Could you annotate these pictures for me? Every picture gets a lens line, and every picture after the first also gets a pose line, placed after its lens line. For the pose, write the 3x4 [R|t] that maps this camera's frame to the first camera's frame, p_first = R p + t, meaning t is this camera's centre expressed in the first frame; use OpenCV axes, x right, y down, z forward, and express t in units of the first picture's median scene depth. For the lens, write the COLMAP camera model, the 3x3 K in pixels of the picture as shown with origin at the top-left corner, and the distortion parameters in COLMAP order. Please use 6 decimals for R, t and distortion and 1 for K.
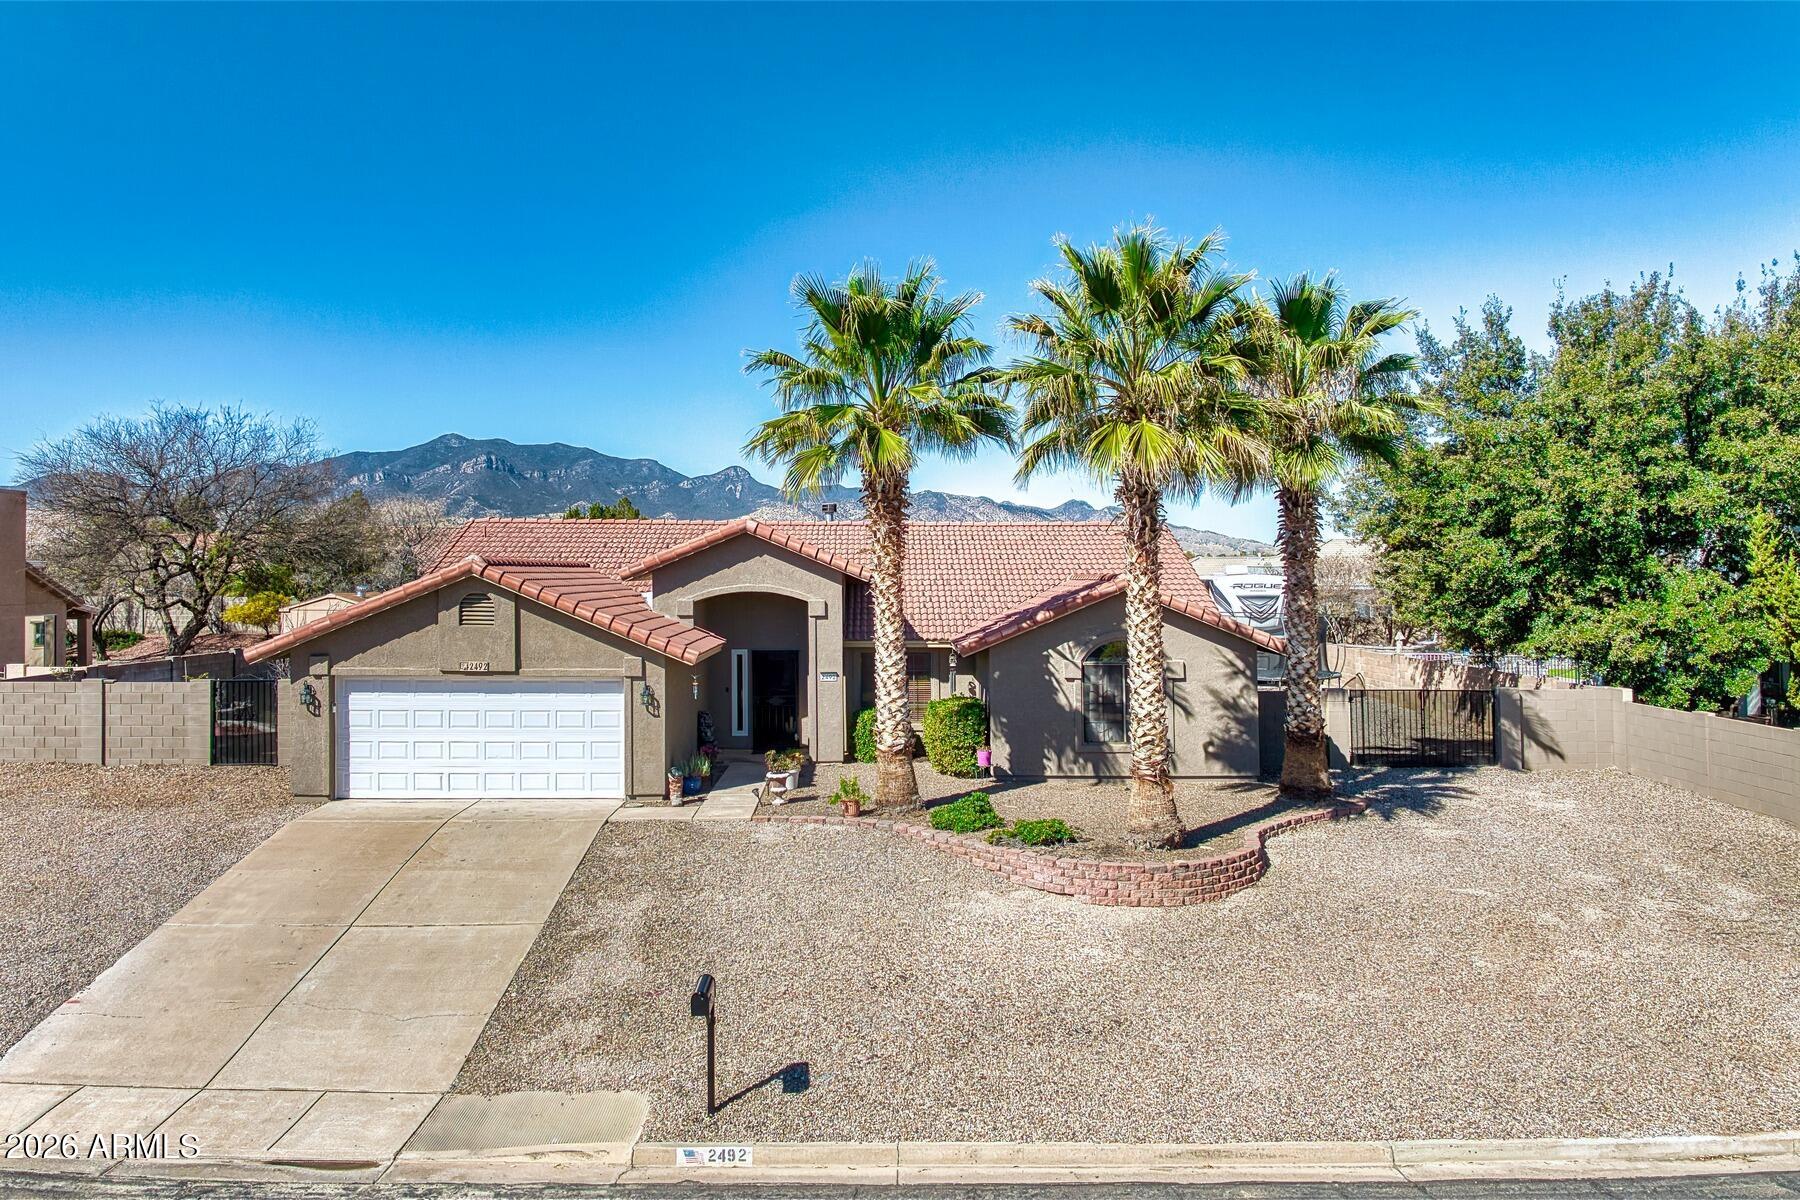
lens RADIAL K [[1255.2, 0, 900.0], [0, 1255.2, 600.0], [0, 0, 1]] dist [-0.003036, -0.040815]
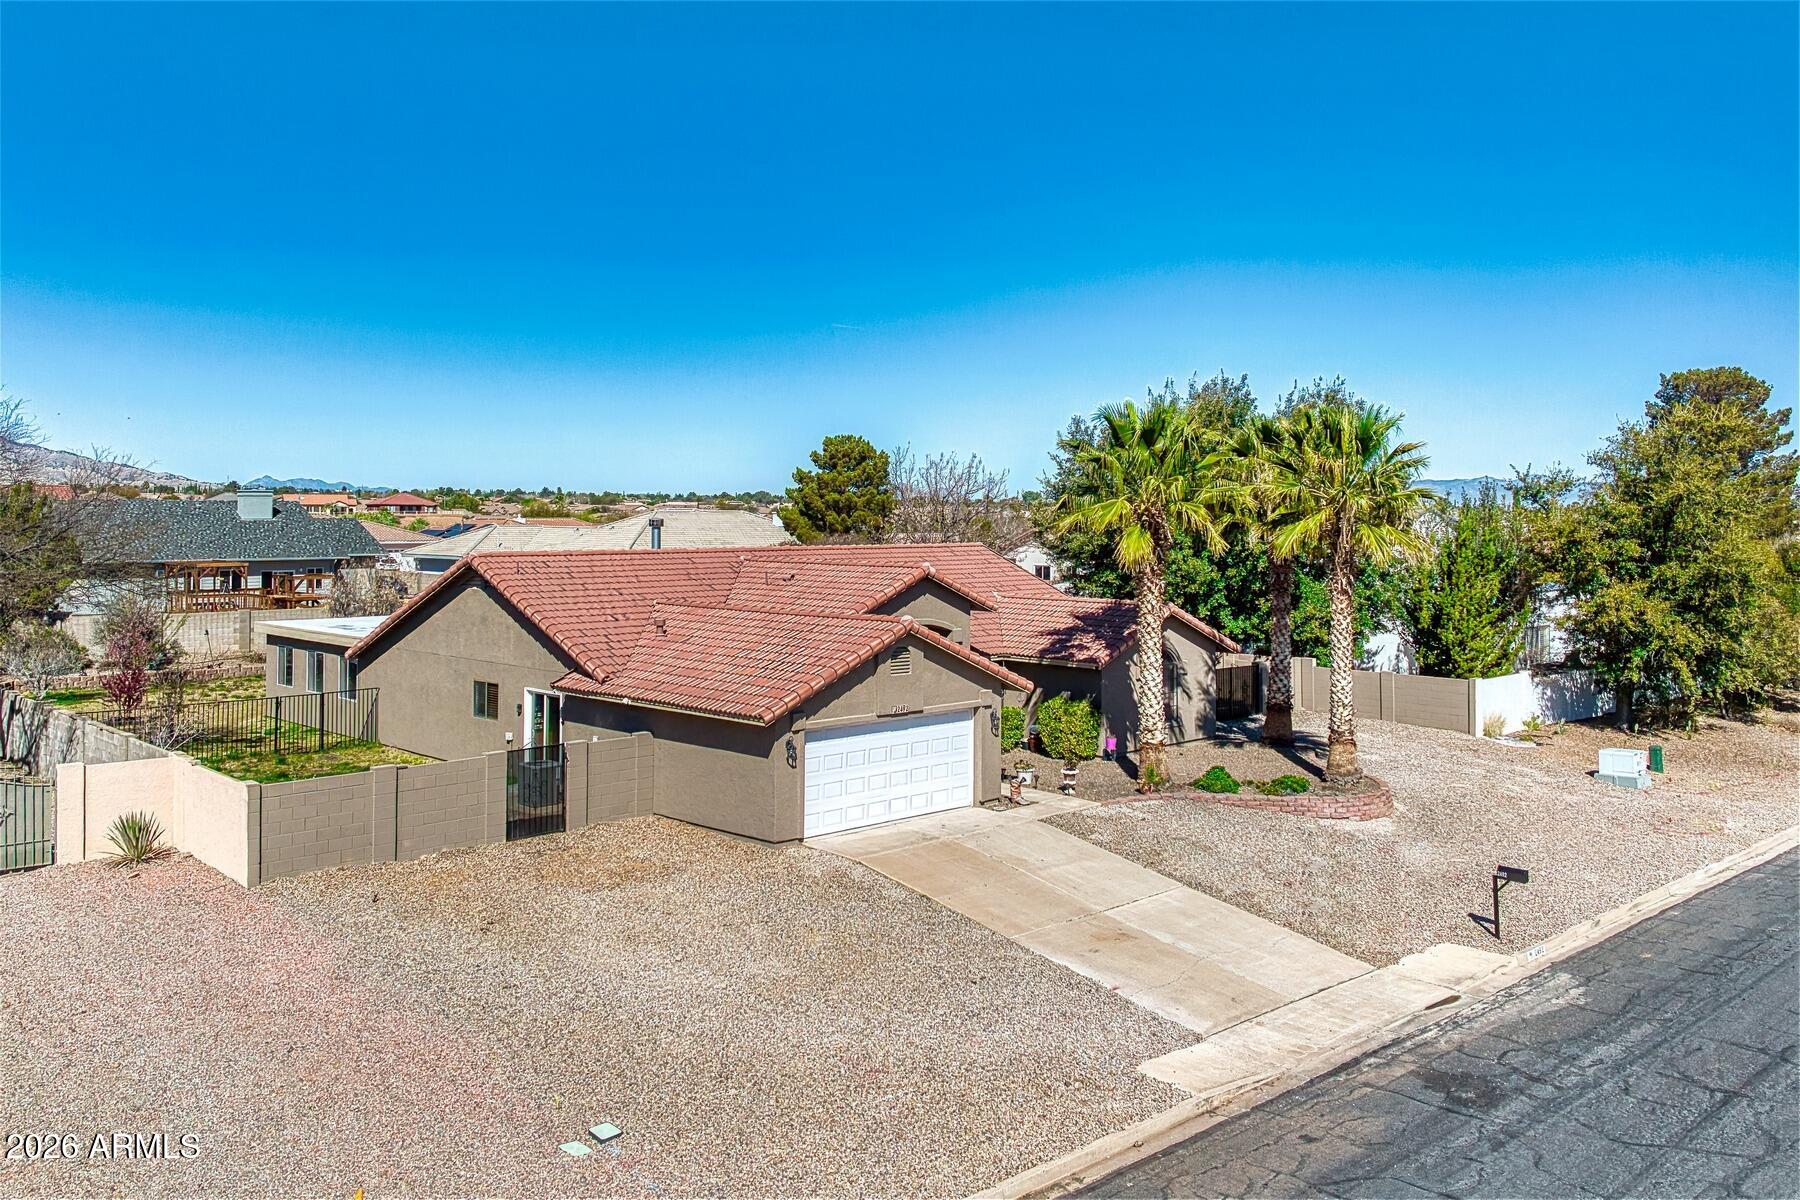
lens RADIAL K [[1402.7, 0, 900.0], [0, 1402.7, 600.0], [0, 0, 1]] dist [-0.005308, -0.003105]
pose [[0.752450, -0.035143, 0.657711, -1.381925], [0.013185, 0.999179, 0.038304, -0.112830], [-0.658517, -0.020150, 0.752296, 0.029501]]
